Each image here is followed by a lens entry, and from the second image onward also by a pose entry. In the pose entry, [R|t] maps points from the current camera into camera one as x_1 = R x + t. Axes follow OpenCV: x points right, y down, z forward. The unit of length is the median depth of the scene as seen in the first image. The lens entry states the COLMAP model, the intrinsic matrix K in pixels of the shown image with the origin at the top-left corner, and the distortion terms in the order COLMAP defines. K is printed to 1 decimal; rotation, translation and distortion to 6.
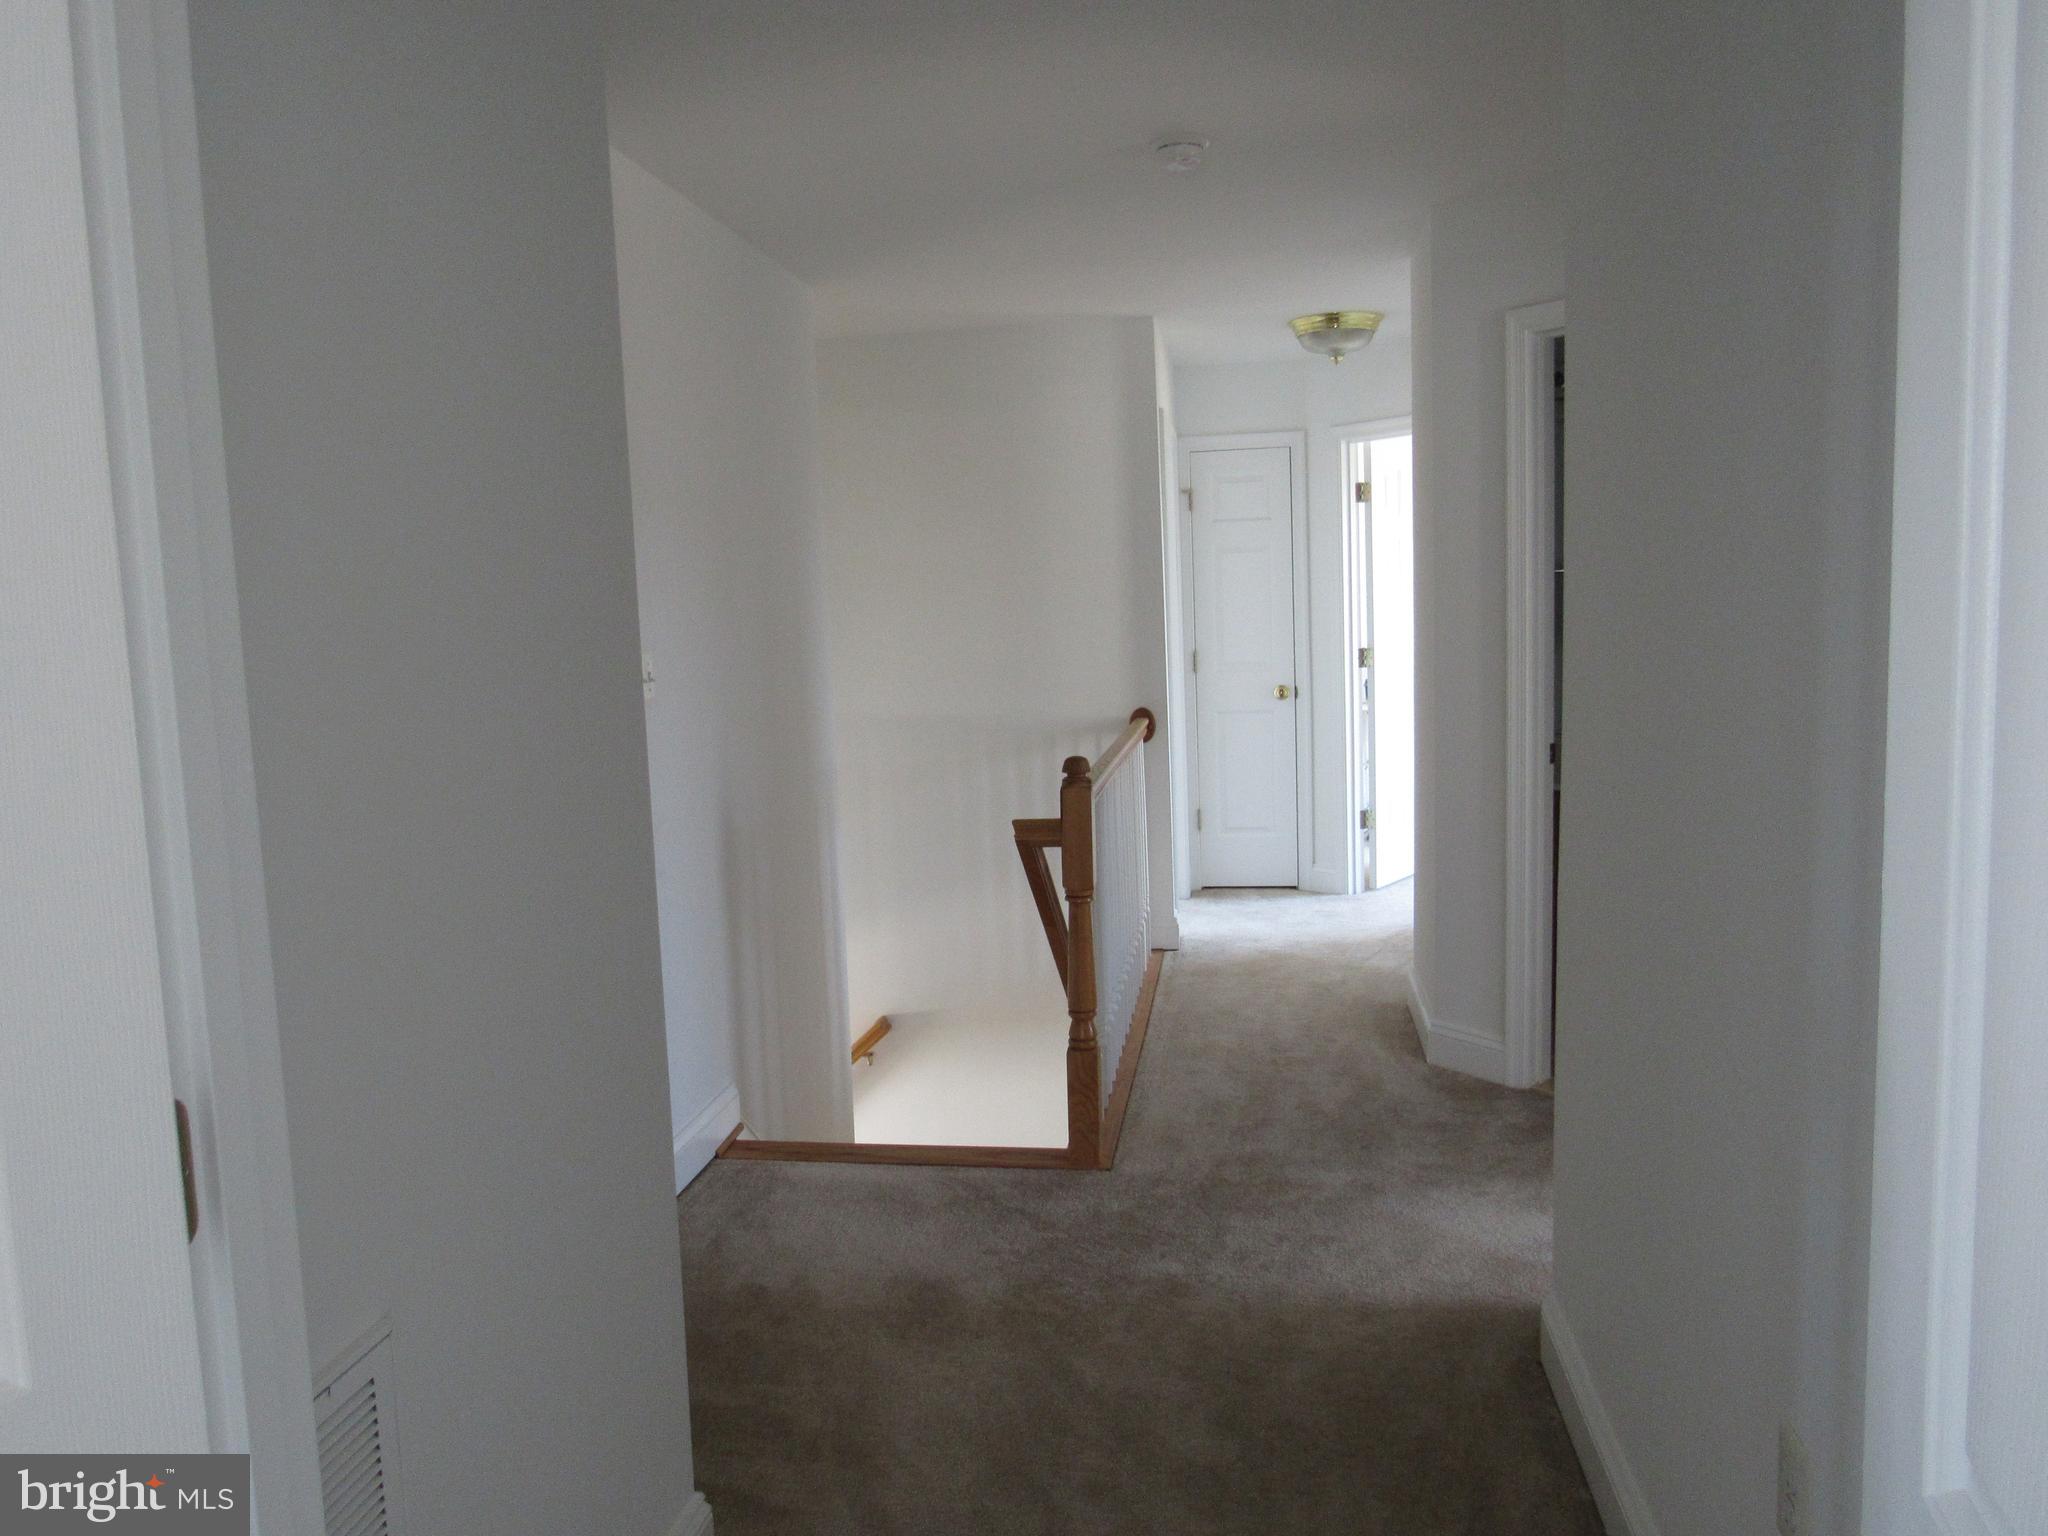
lens RADIAL K [[1476.5, 0, 1024.0], [0, 1476.5, 768.0], [0, 0, 1]] dist [-0.023276, 0.001046]
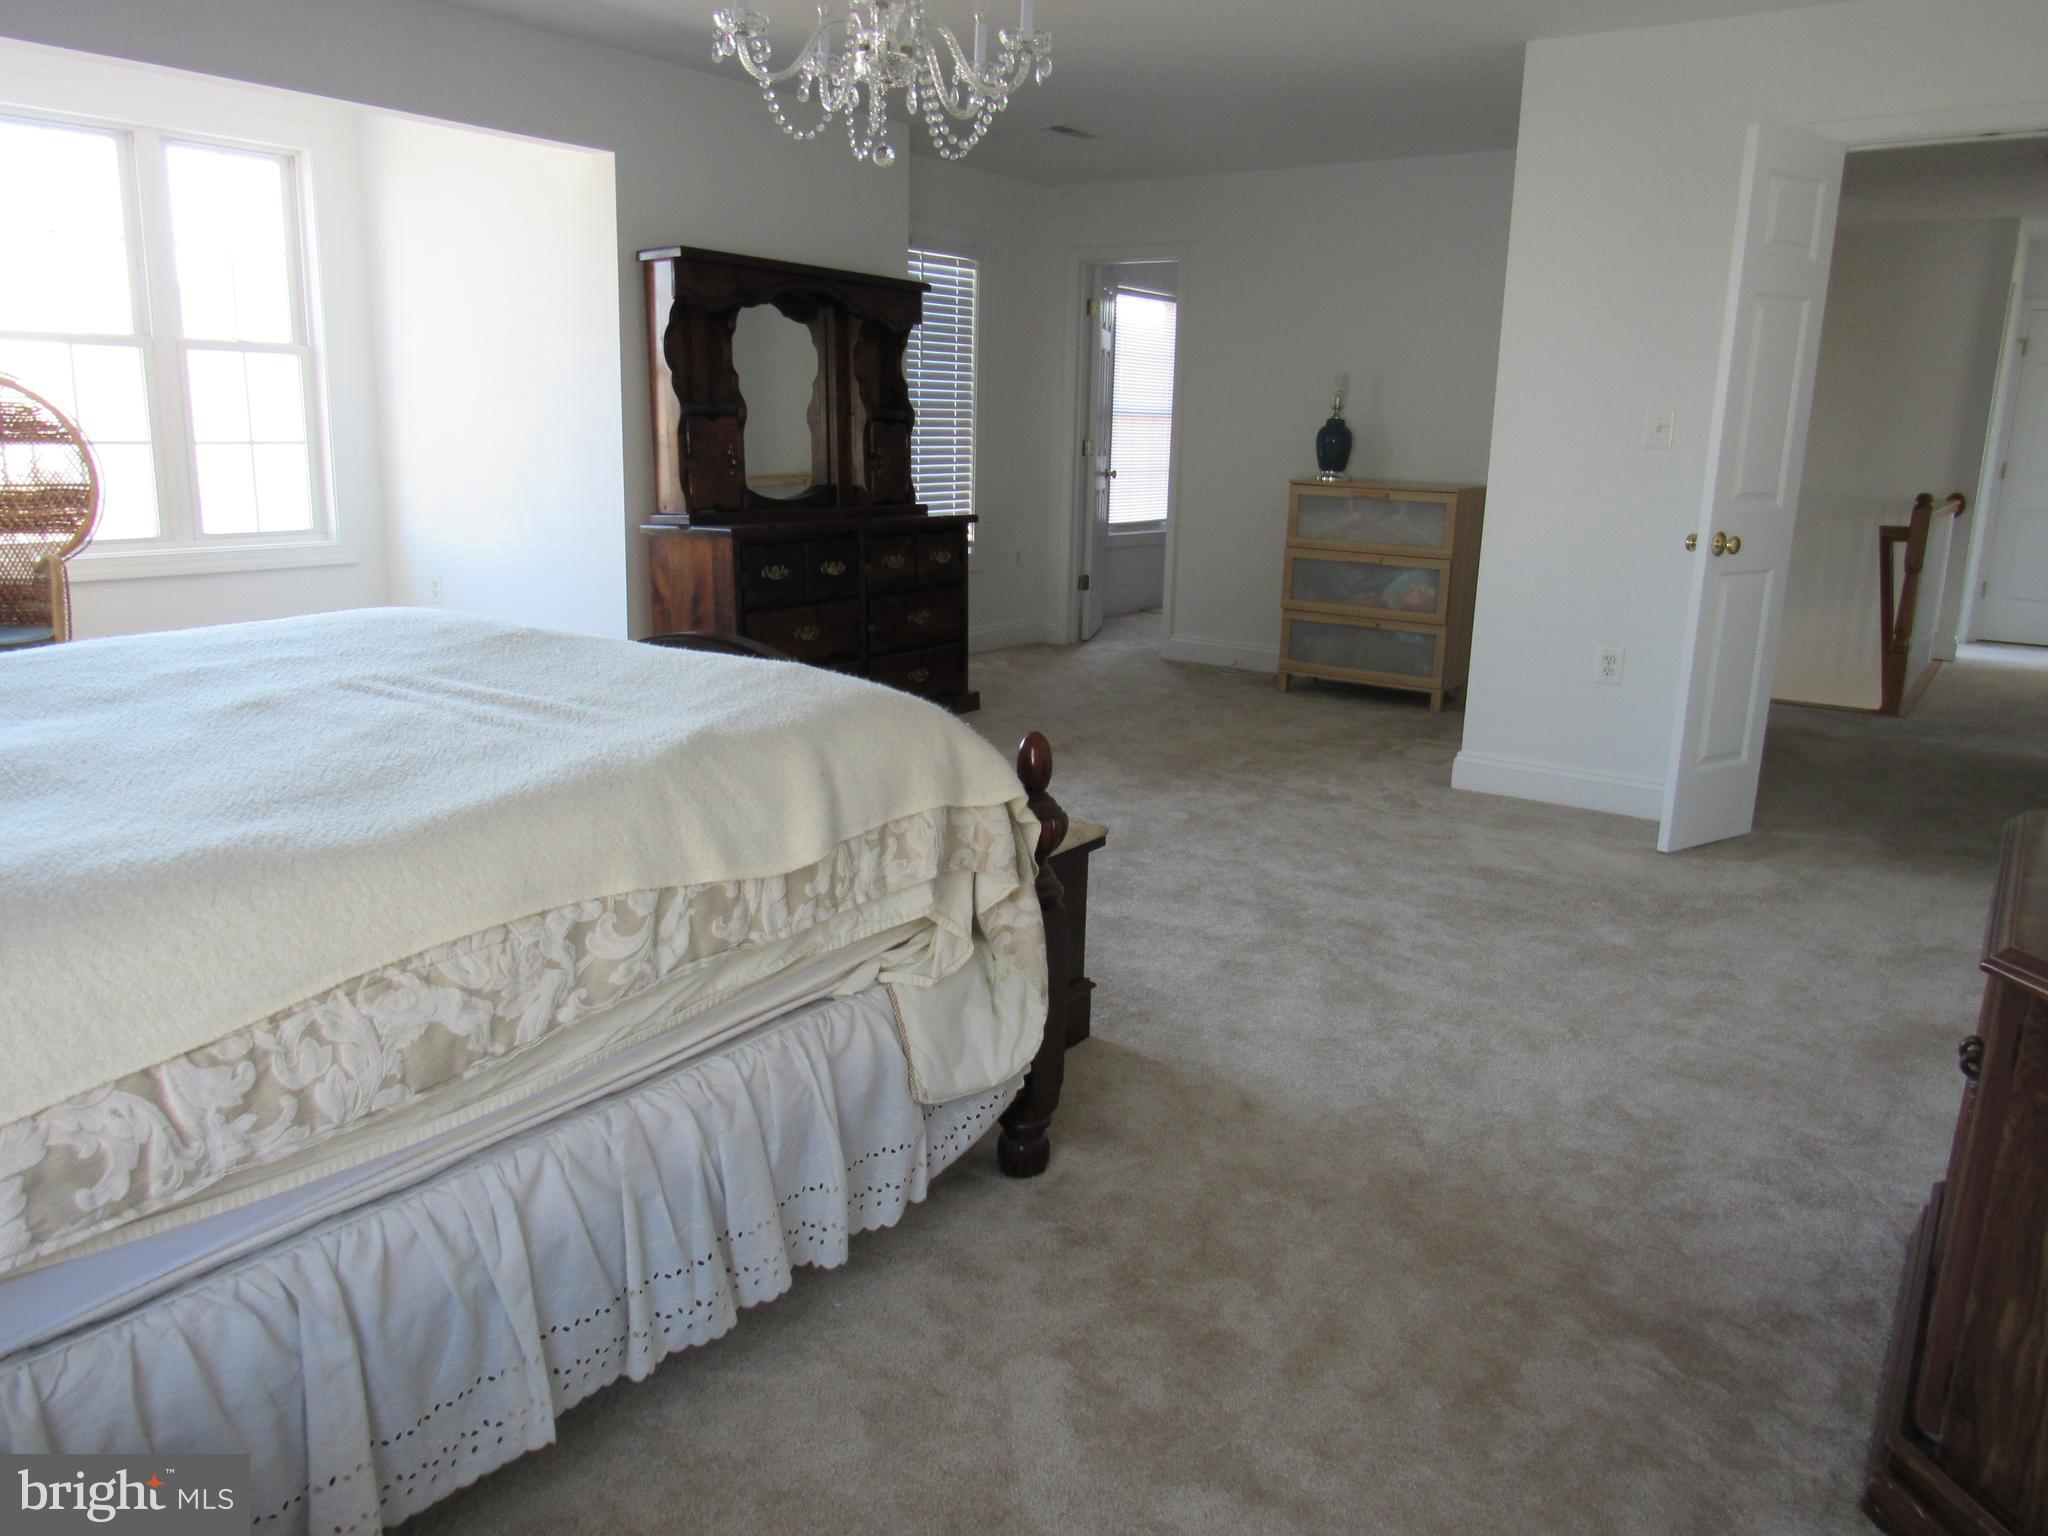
lens RADIAL K [[1476.5, 0, 1024.0], [0, 1476.5, 768.0], [0, 0, 1]] dist [-0.023276, 0.001046]
pose [[0.891996, 0.159835, -0.422843, -0.095350], [-0.107037, 0.983483, 0.145961, 0.124041], [0.439189, -0.084937, 0.894371, -0.768977]]
